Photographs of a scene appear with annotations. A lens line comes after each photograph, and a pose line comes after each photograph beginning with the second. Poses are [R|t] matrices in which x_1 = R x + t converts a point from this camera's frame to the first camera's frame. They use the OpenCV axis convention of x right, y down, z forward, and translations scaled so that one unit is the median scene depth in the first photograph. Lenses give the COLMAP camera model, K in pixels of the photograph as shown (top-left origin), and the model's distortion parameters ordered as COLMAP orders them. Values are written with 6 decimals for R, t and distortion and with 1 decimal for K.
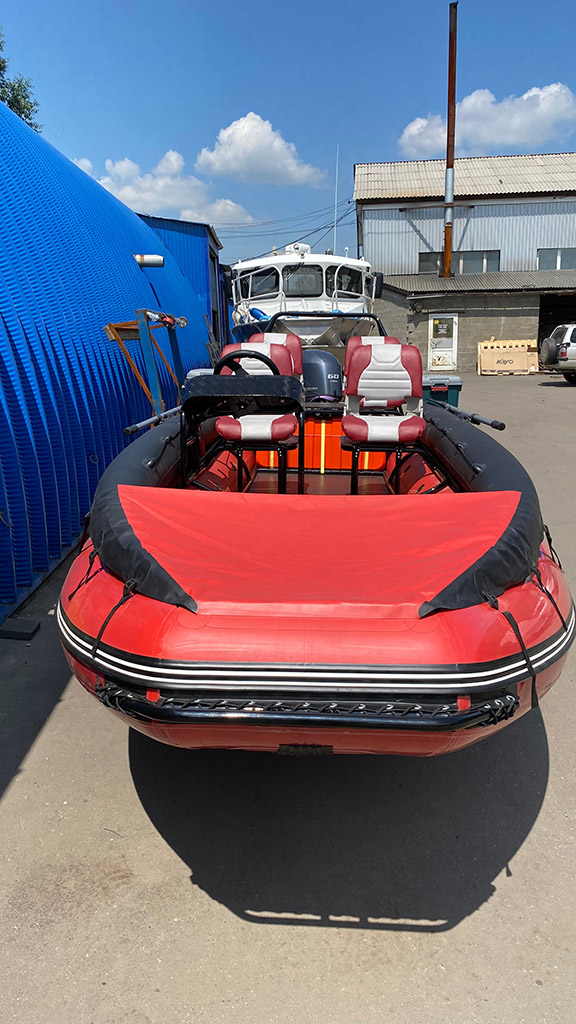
lens RADIAL K [[783.0, 0, 287.3], [0, 783.0, 537.8], [0, 0, 1]] dist [0.020865, -0.003959]
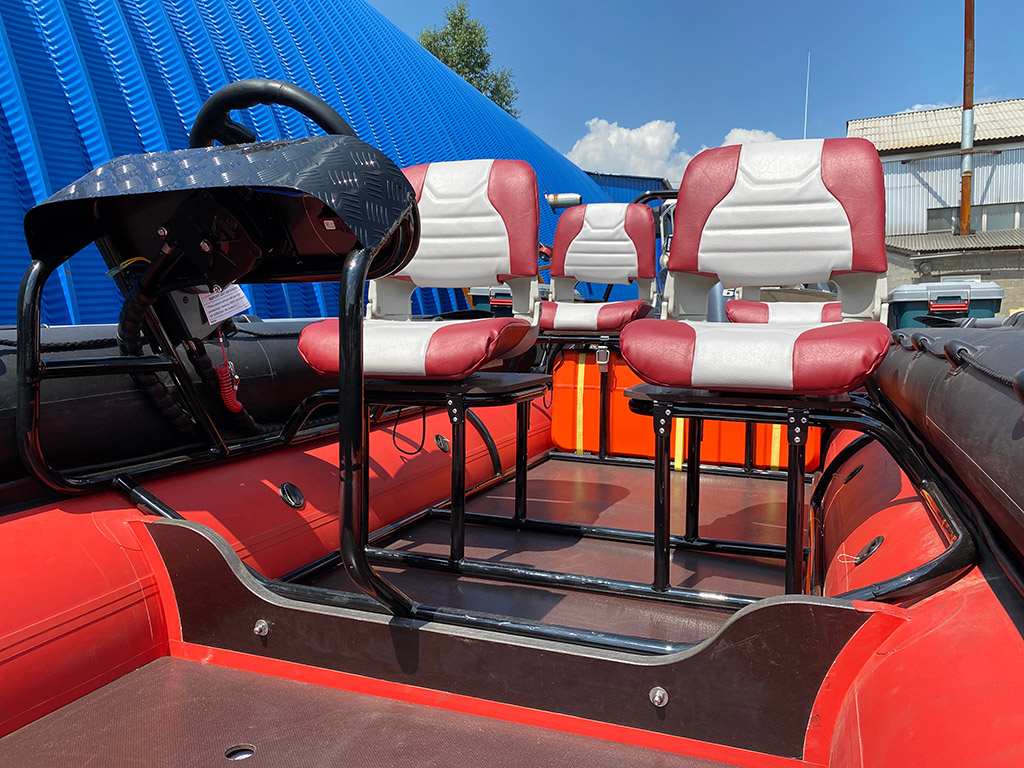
lens RADIAL K [[785.2, 0, 512.0], [0, 785.2, 384.0], [0, 0, 1]] dist [0.013249, -0.004794]
pose [[0.947205, 0.026655, -0.319519, 0.022609], [-0.079719, 0.984823, -0.154170, -0.011265], [0.310560, 0.171502, 0.934954, 0.111599]]
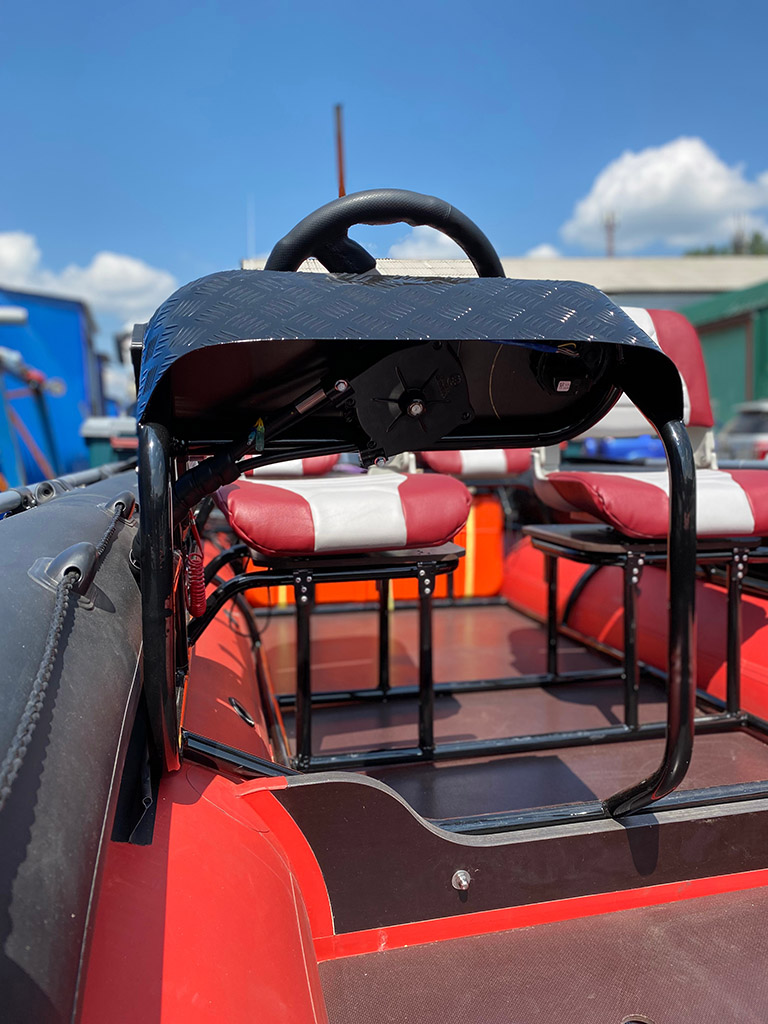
lens RADIAL K [[798.7, 0, 397.9], [0, 798.7, 515.3], [0, 0, 1]] dist [0.025020, 0.004398]
pose [[0.960351, -0.038958, 0.276058, -0.018754], [0.082257, 0.985703, -0.147052, -0.014832], [-0.266382, 0.163929, 0.949825, 0.114508]]
